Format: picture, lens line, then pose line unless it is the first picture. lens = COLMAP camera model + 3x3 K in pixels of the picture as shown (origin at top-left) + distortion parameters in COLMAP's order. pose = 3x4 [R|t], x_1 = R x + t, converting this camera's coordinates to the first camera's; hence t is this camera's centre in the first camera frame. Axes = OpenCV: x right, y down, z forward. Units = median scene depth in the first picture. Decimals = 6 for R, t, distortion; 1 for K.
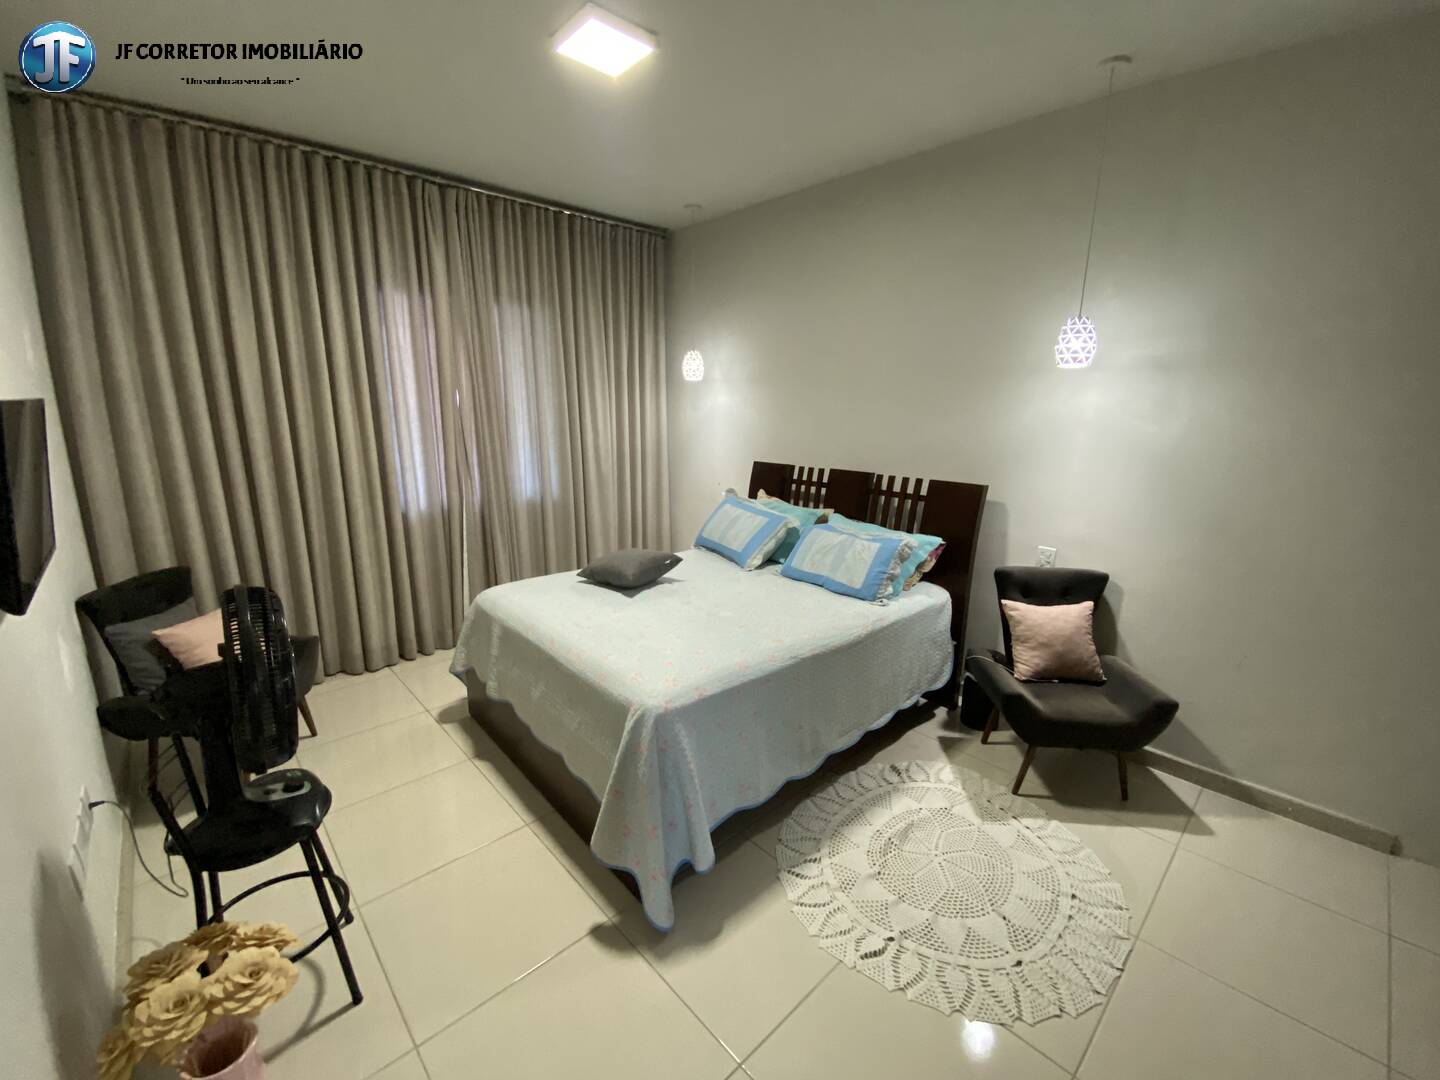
lens RADIAL K [[585.4, 0, 712.9], [0, 585.4, 541.2], [0, 0, 1]] dist [0.021453, -0.022613]
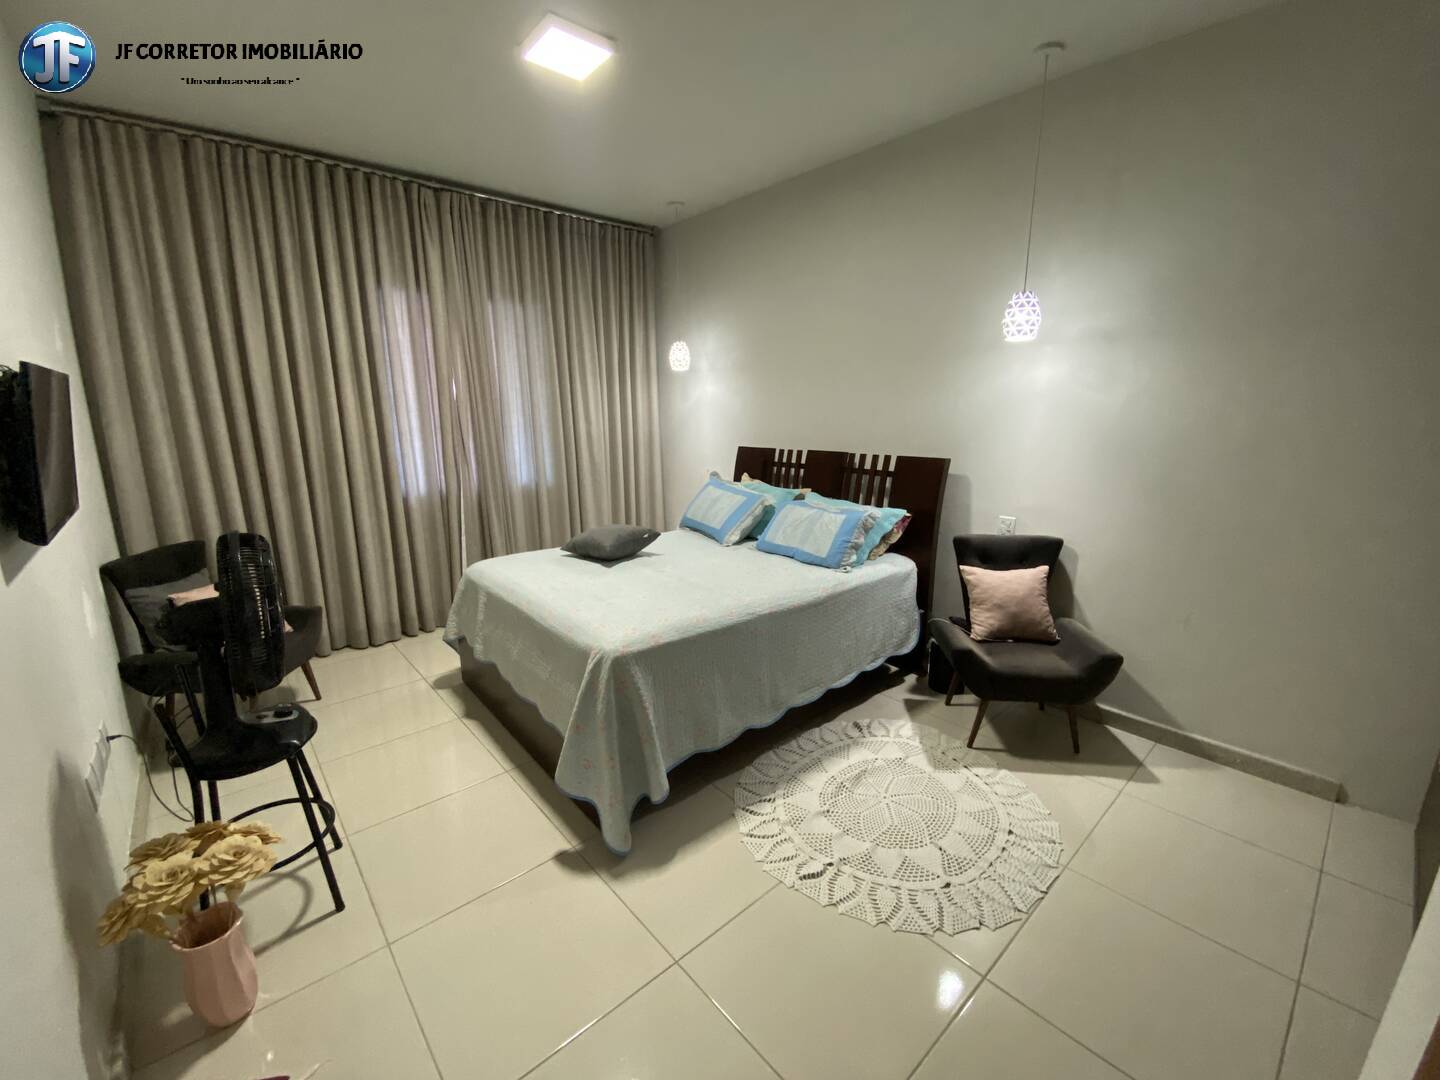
lens RADIAL K [[585.4, 0, 712.9], [0, 585.4, 541.2], [0, 0, 1]] dist [0.021453, -0.022613]
pose [[0.999445, -0.010515, -0.031594, 0.091408], [0.010252, 0.999912, -0.008463, 0.065391], [0.031680, 0.008135, 0.999465, -0.063444]]
